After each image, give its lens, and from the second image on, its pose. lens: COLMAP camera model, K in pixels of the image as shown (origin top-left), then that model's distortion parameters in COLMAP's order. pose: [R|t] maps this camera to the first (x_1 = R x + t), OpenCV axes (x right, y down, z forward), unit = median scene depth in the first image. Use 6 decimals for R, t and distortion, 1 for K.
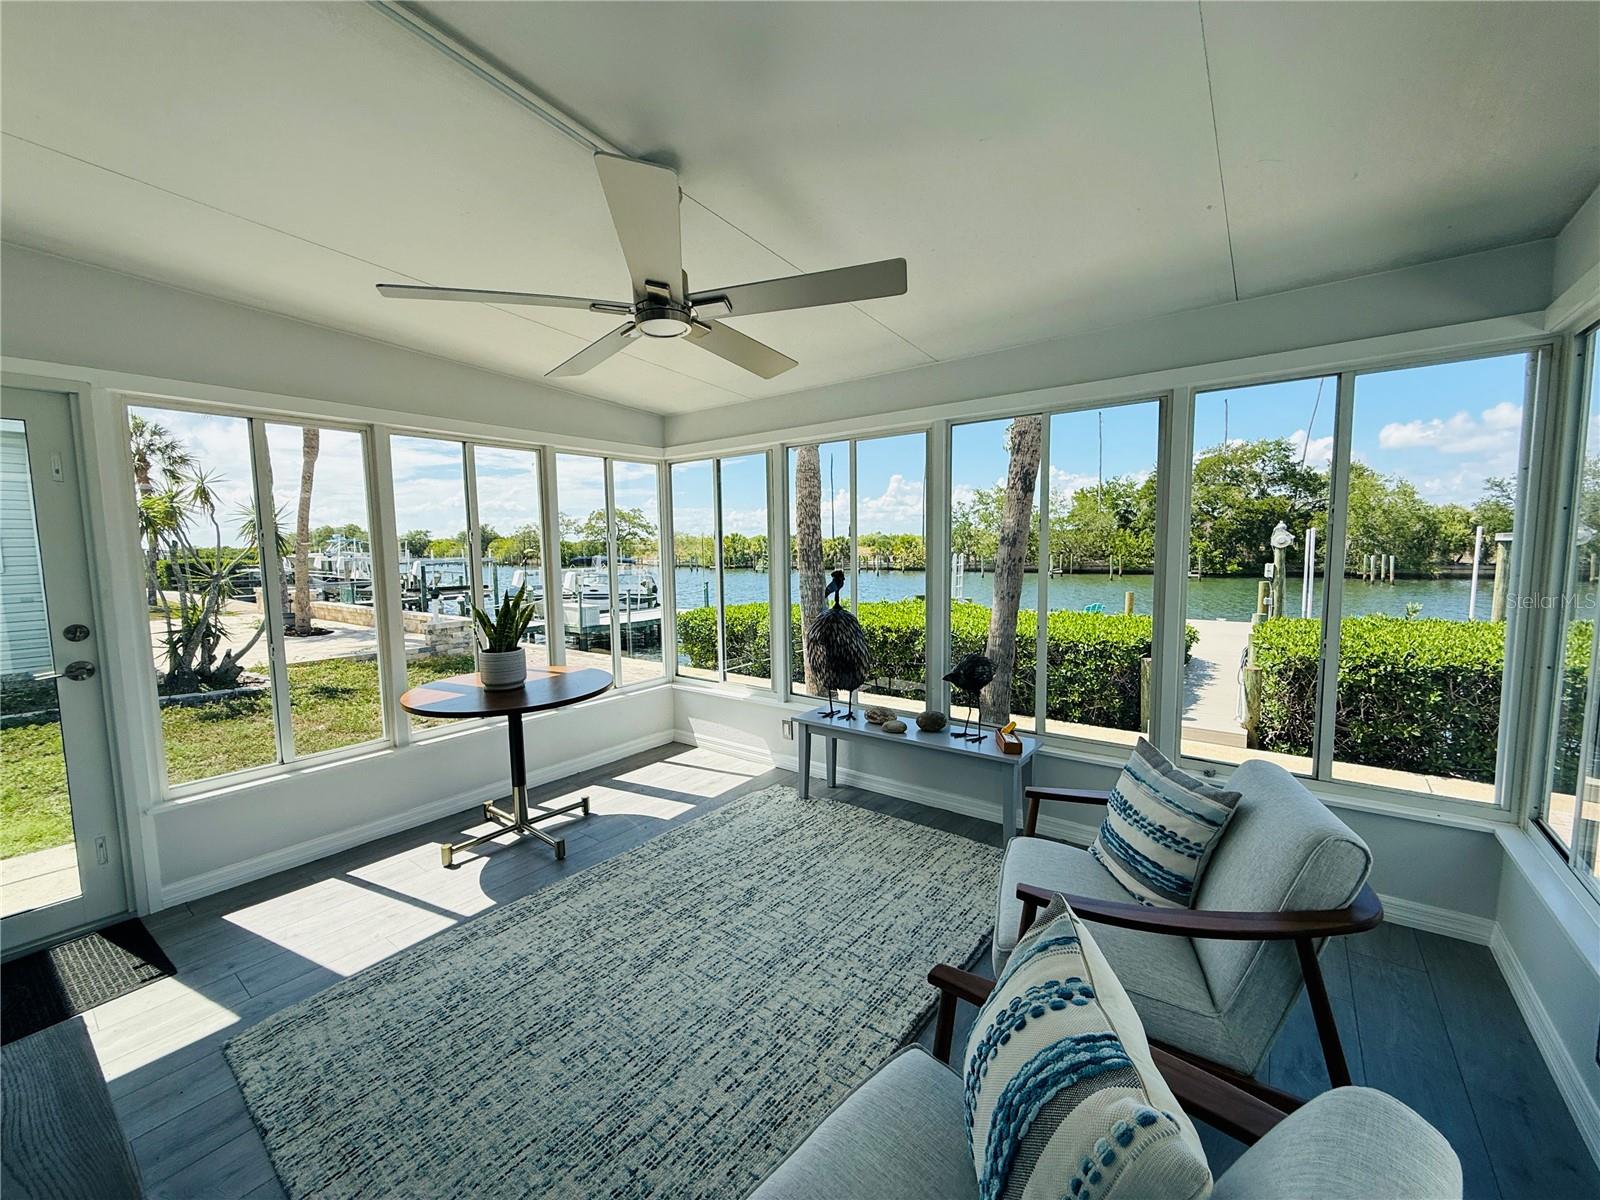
lens RADIAL K [[637.6, 0, 794.3], [0, 637.6, 601.6], [0, 0, 1]] dist [-0.000354, 0.000205]
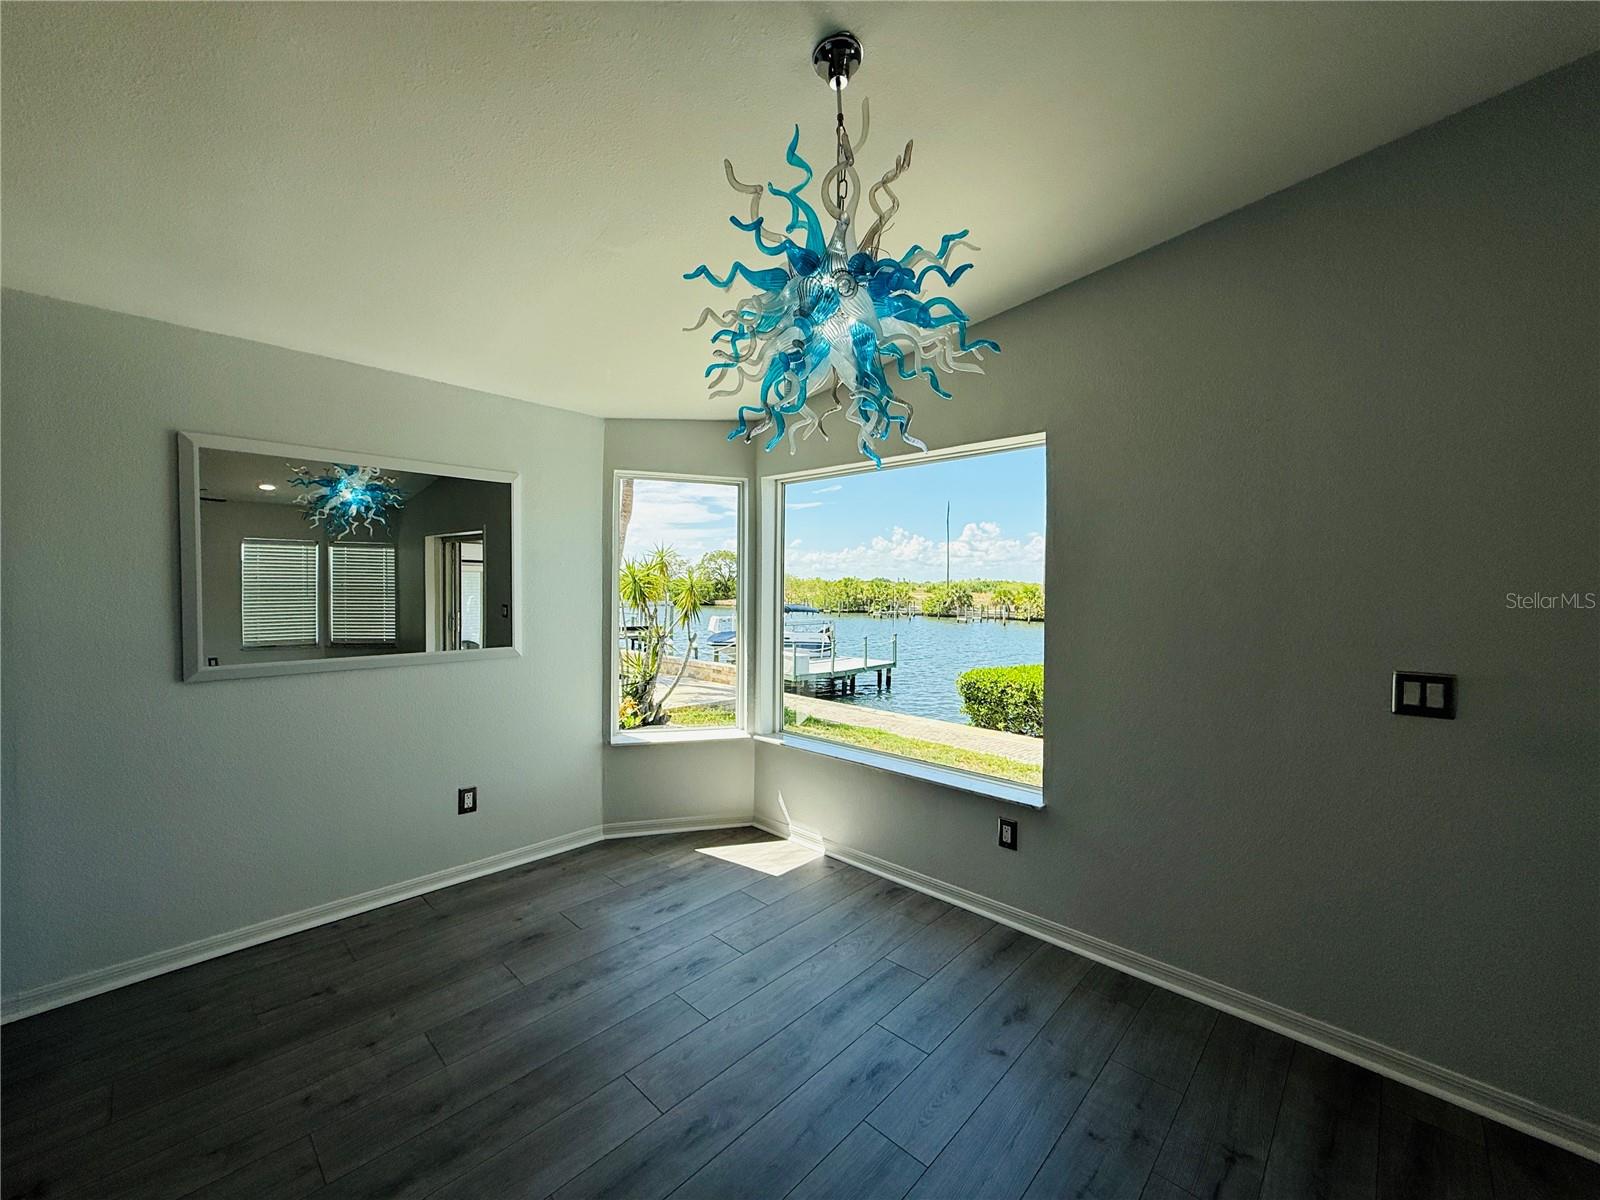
lens RADIAL K [[637.6, 0, 792.9], [0, 637.6, 598.9], [0, 0, 1]] dist [-0.000354, 0.000205]
pose [[0.990902, 0.028935, -0.131442, -0.888592], [-0.037883, 0.997094, -0.066092, -0.068127], [0.129147, 0.070470, 0.989118, -0.204536]]
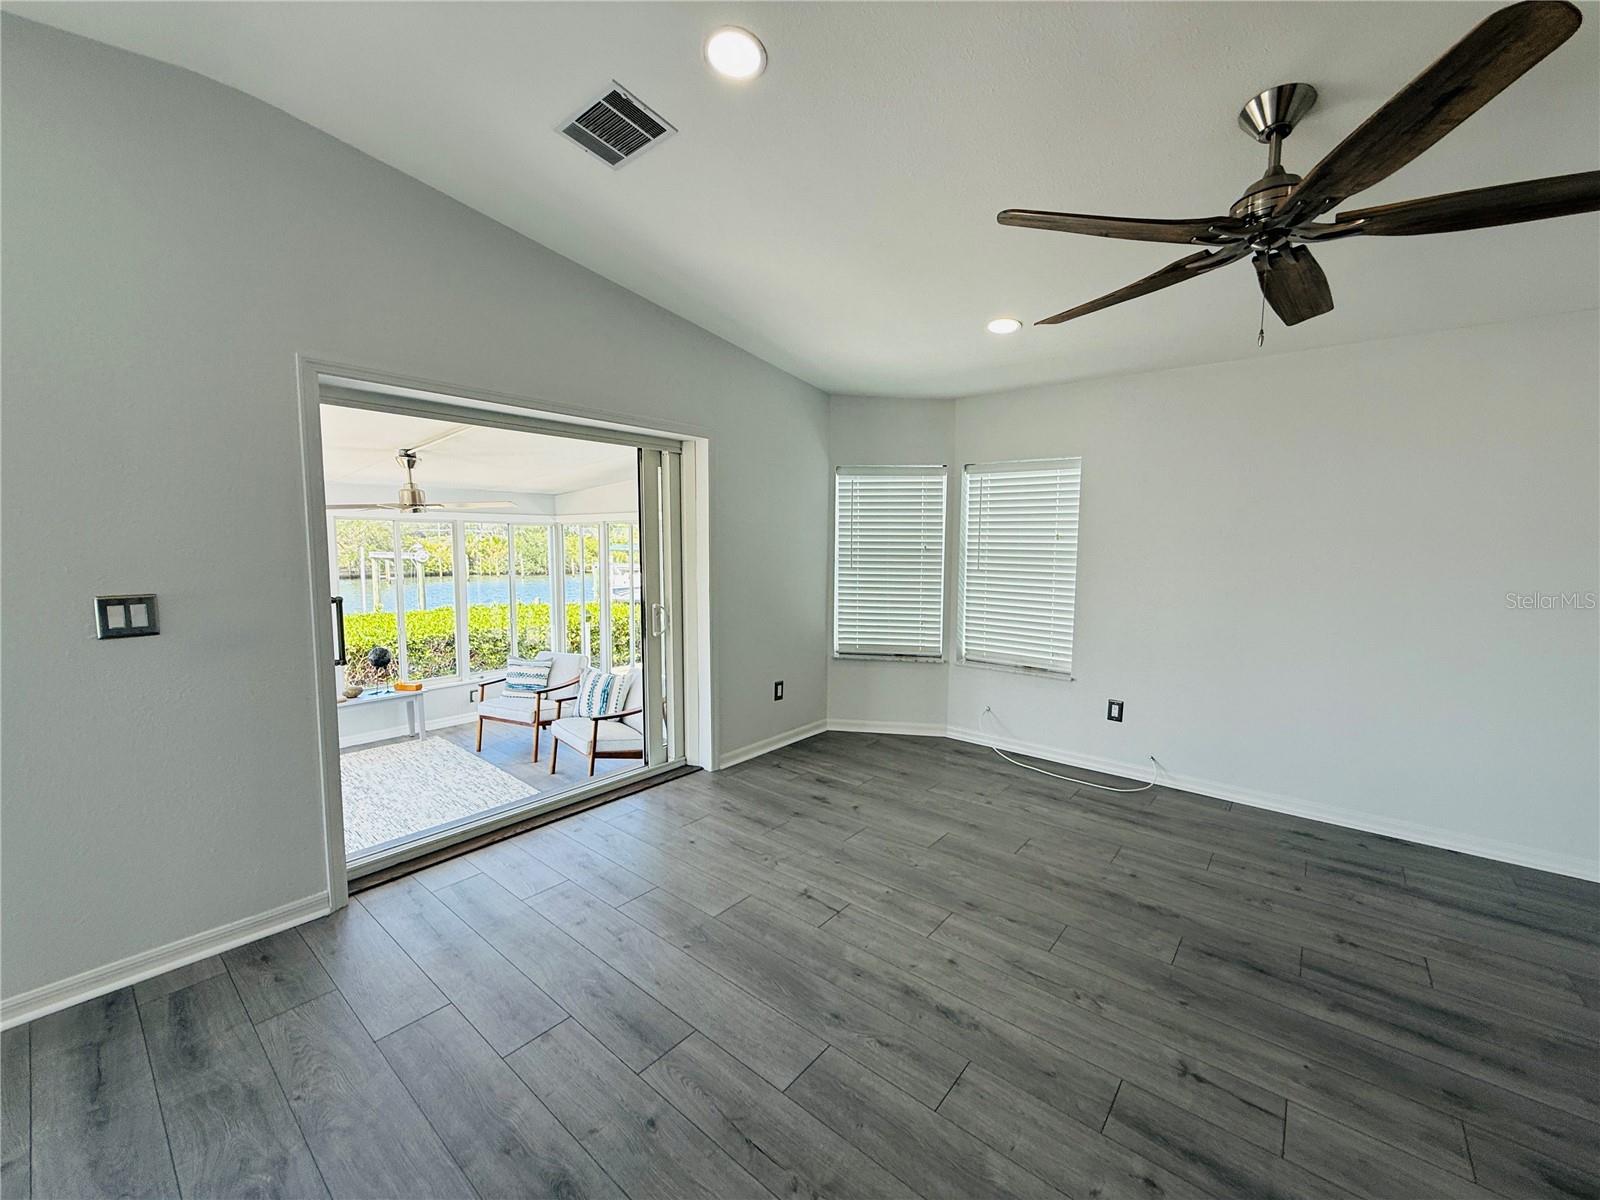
lens RADIAL K [[637.6, 0, 796.9], [0, 637.6, 600.1], [0, 0, 1]] dist [-0.000354, 0.000205]
pose [[0.061771, -0.073704, 0.995365, -0.933133], [0.080950, 0.994354, 0.068605, -0.054471], [-0.994802, 0.076337, 0.067389, -0.218738]]
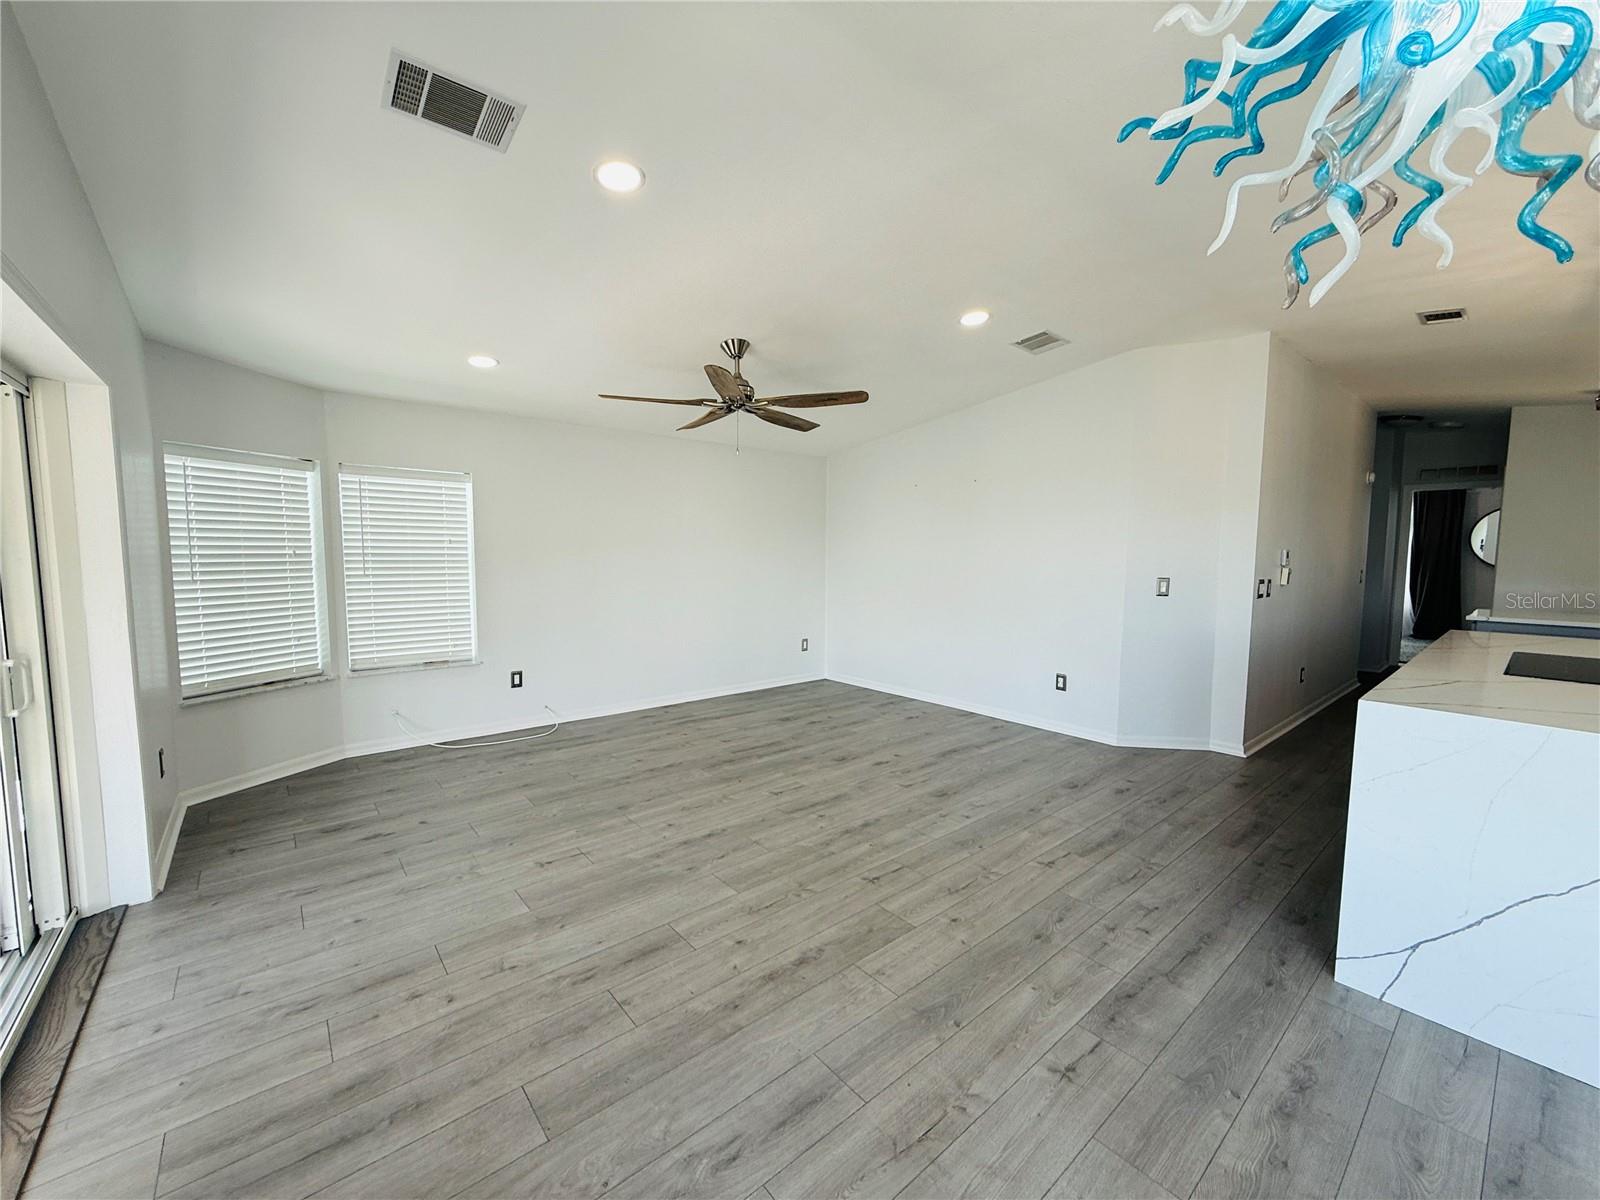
lens RADIAL K [[637.6, 0, 794.9], [0, 637.6, 600.4], [0, 0, 1]] dist [-0.000354, 0.000205]
pose [[-0.970182, -0.008838, 0.242217, -0.797255], [0.032358, 0.985666, 0.165576, -0.104639], [-0.240208, 0.168476, -0.955989, 0.277629]]
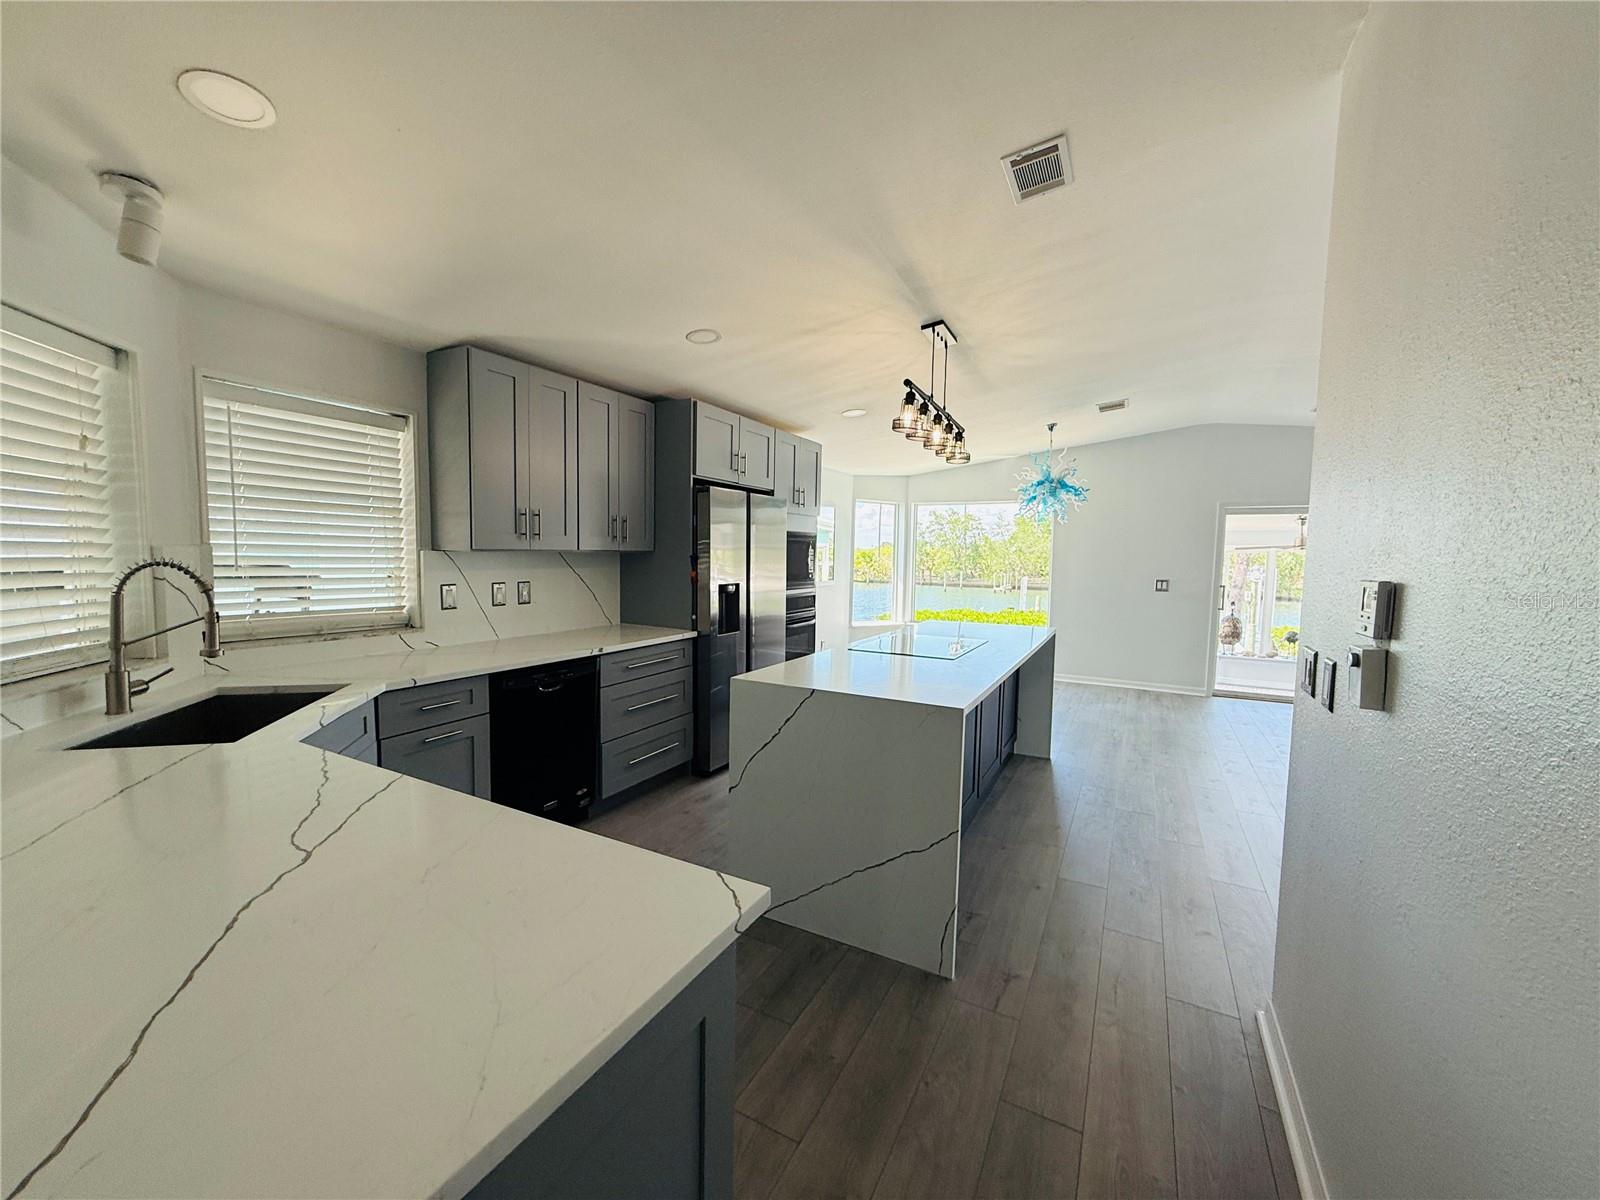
lens RADIAL K [[637.6, 0, 795.6], [0, 637.6, 600.9], [0, 0, 1]] dist [-0.000354, 0.000205]
pose [[0.990124, 0.022539, 0.138370, -1.546720], [-0.020724, 0.999679, -0.014545, 0.019629], [-0.138653, 0.011534, 0.990274, -1.041795]]
